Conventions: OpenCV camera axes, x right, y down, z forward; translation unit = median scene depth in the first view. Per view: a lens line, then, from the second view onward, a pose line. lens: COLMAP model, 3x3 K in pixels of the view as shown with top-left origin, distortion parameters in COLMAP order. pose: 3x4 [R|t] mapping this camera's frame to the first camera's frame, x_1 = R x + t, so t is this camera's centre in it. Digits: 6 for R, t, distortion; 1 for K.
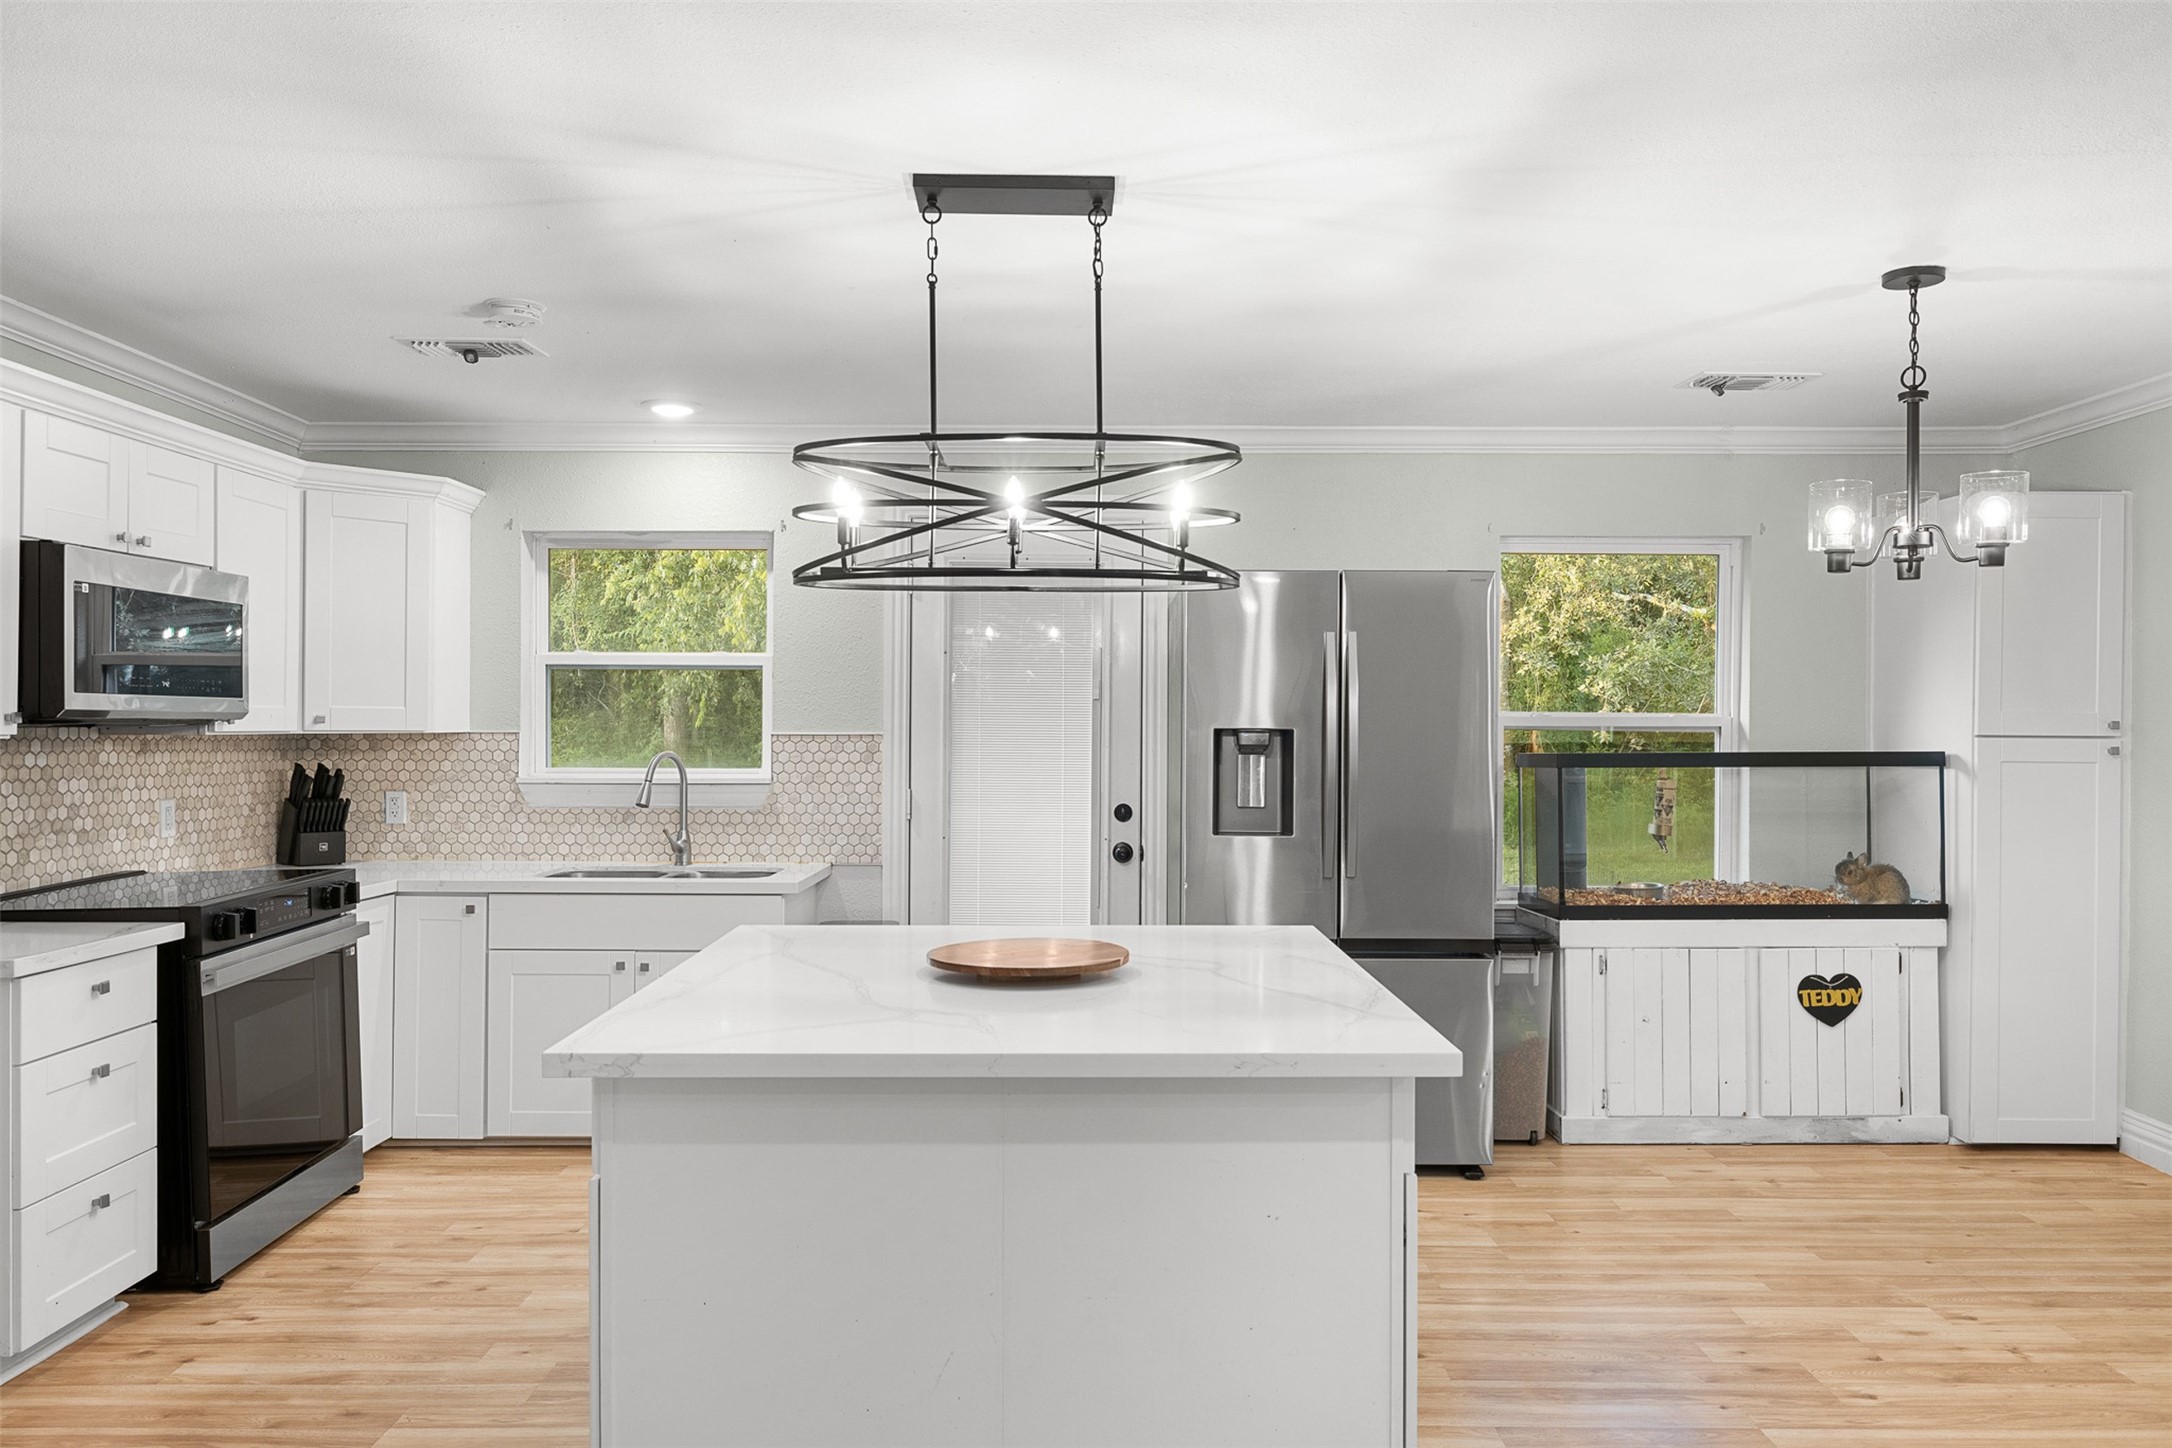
lens RADIAL K [[1525.6, 0, 1085.9], [0, 1525.6, 726.1], [0, 0, 1]] dist [0.005519, -0.005516]
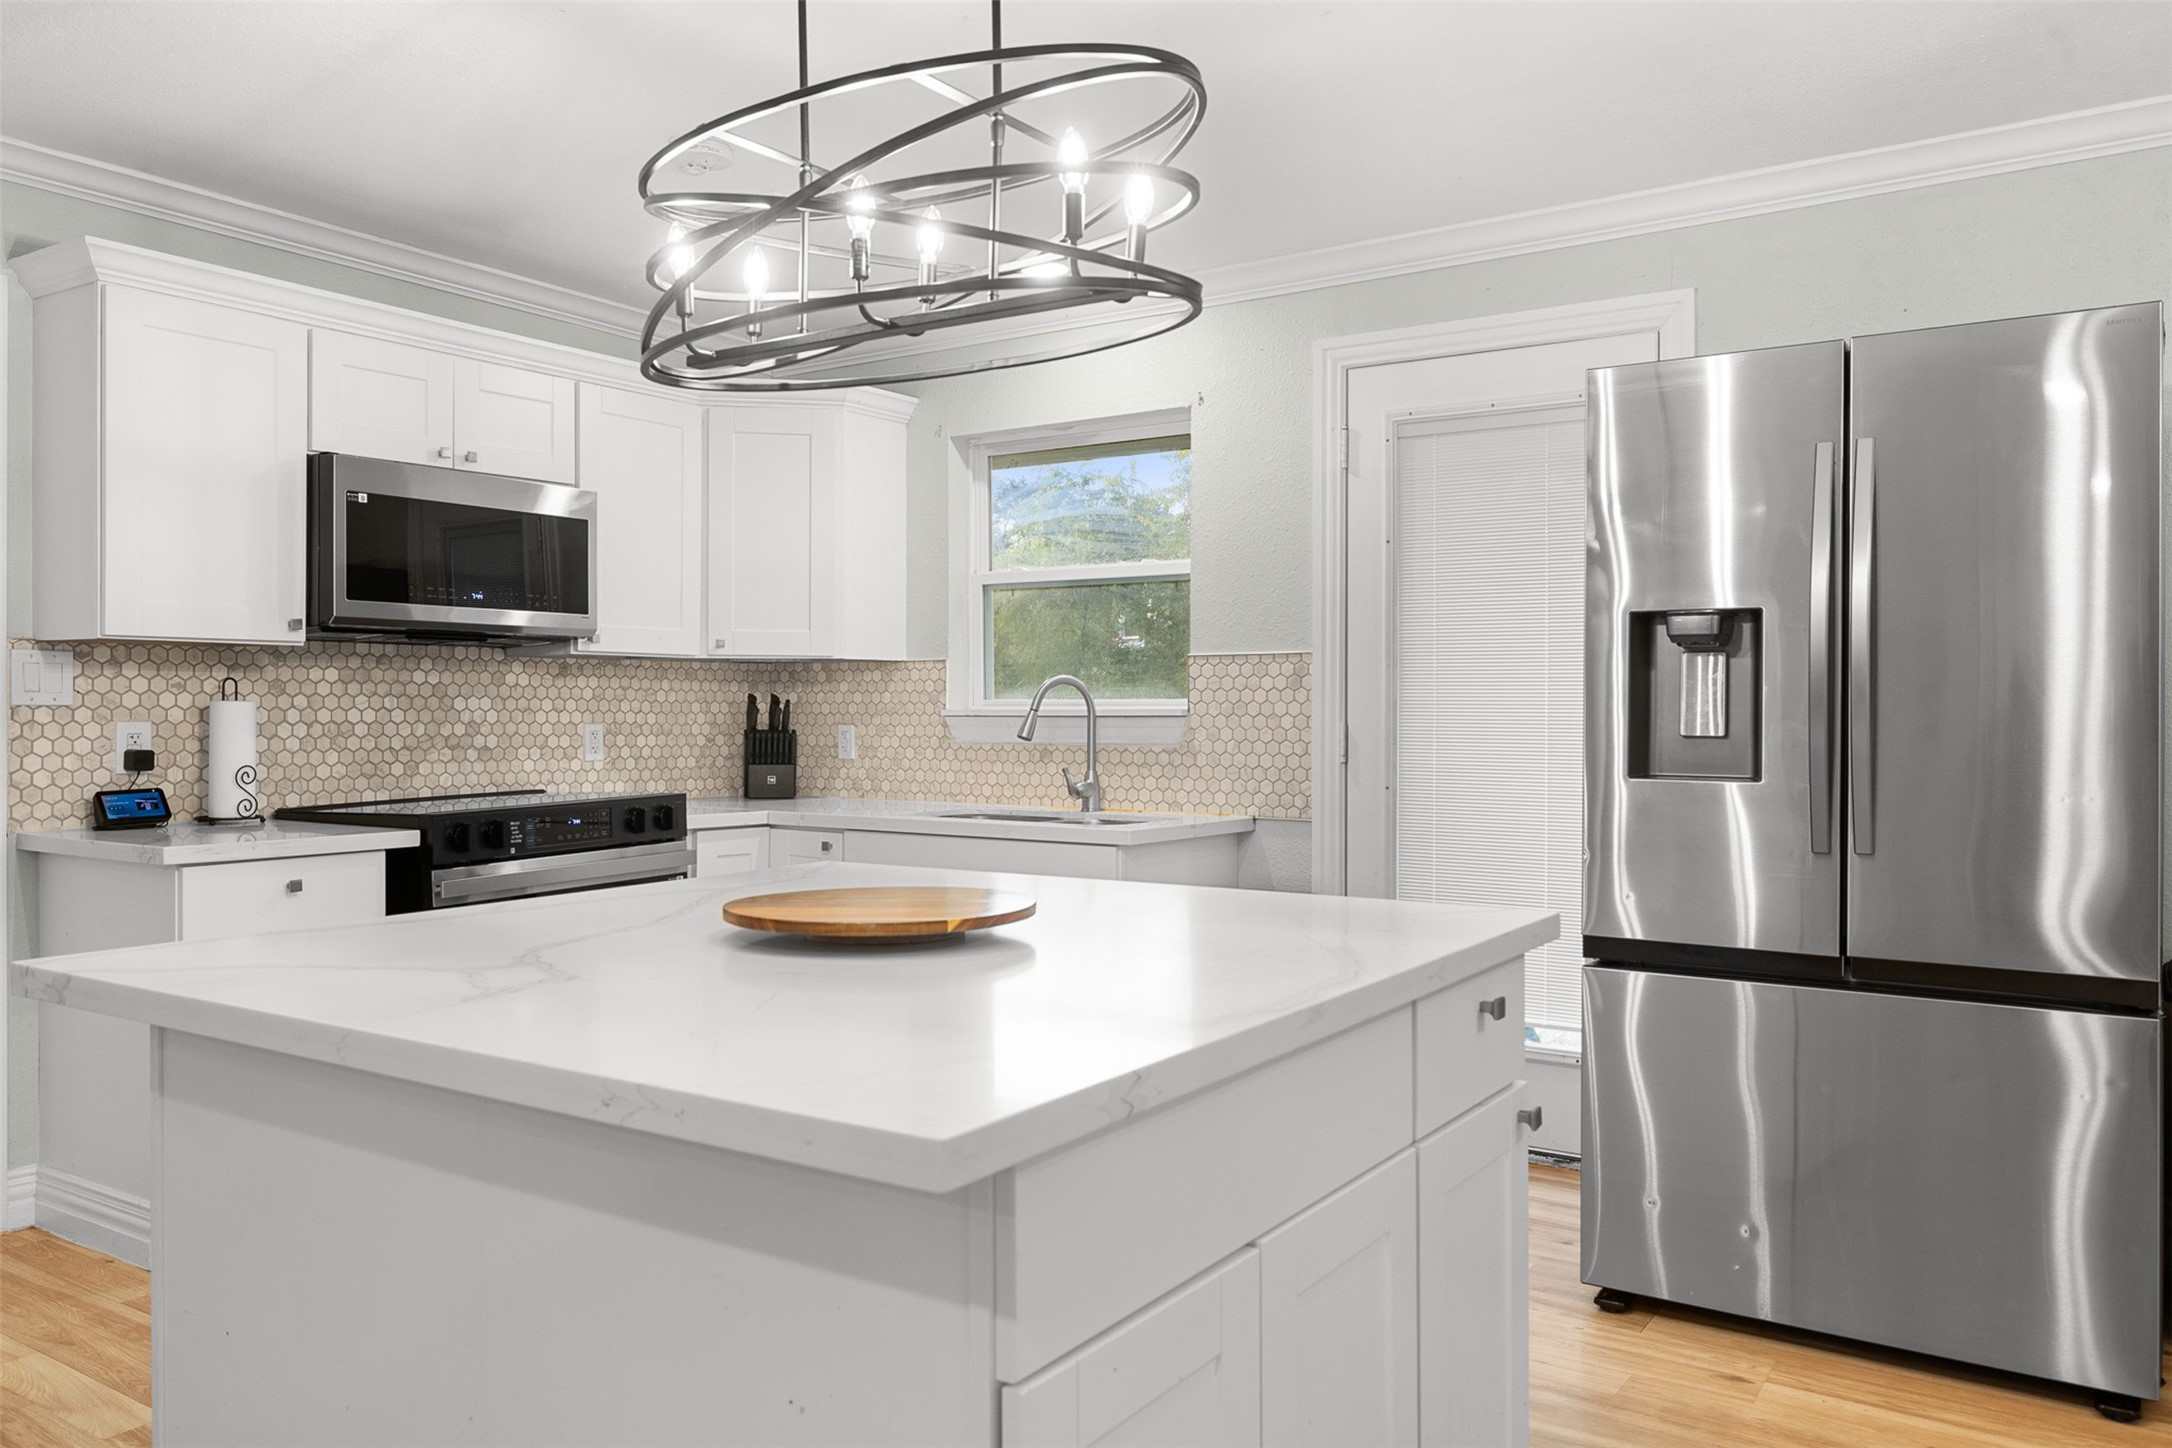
lens RADIAL K [[1587.3, 0, 1093.9], [0, 1587.3, 714.6], [0, 0, 1]] dist [0.000780, 0.008299]
pose [[0.822702, -0.002701, -0.568466, 0.247048], [0.001800, 0.999996, -0.002147, 0.040707], [0.568470, 0.000743, 0.822704, 0.289318]]
